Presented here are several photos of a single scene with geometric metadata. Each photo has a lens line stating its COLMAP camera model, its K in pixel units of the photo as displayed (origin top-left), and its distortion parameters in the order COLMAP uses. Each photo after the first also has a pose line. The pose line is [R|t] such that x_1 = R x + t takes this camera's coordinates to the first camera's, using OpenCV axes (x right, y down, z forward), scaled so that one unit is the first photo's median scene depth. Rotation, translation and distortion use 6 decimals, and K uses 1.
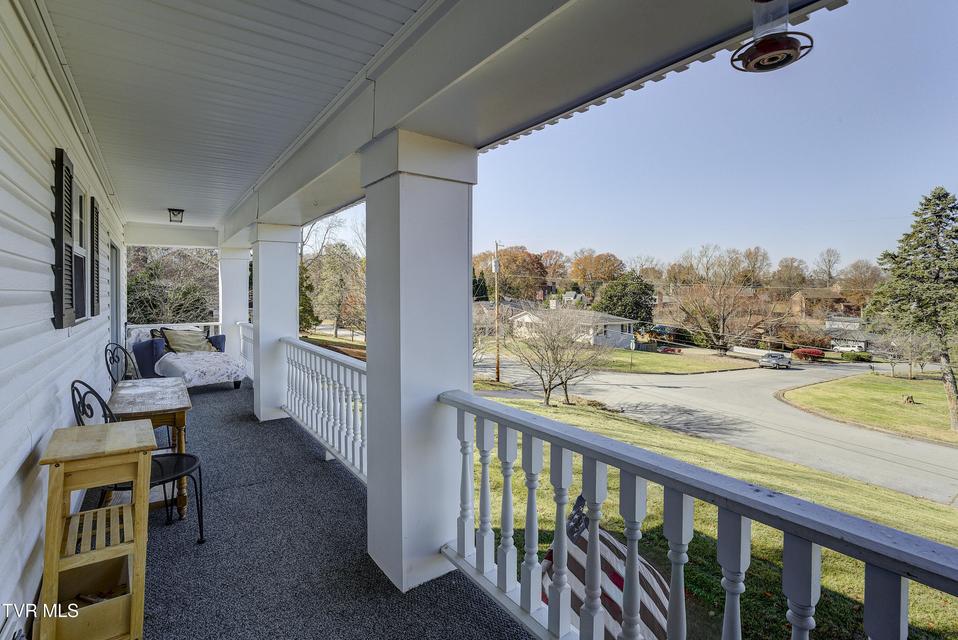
lens RADIAL K [[470.3, 0, 474.0], [0, 470.3, 295.5], [0, 0, 1]] dist [-0.003104, -0.001322]
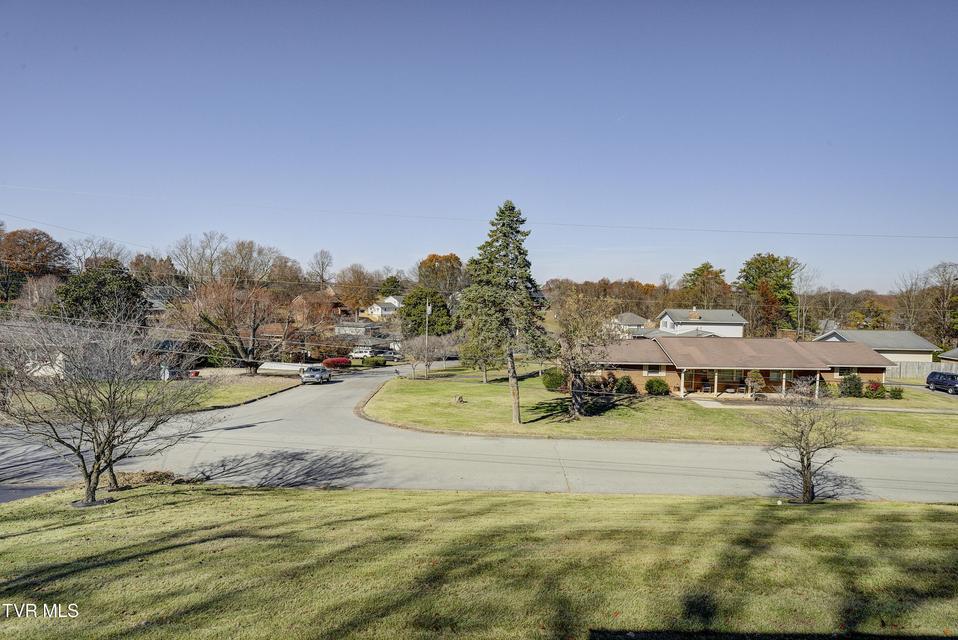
lens RADIAL K [[581.1, 0, 486.8], [0, 581.1, 328.2], [0, 0, 1]] dist [0.013111, -0.000897]
pose [[0.558168, -0.034141, 0.829025, -0.074626], [-0.008373, 0.998870, 0.046773, -0.000154], [-0.829686, -0.033049, 0.557252, 0.139760]]
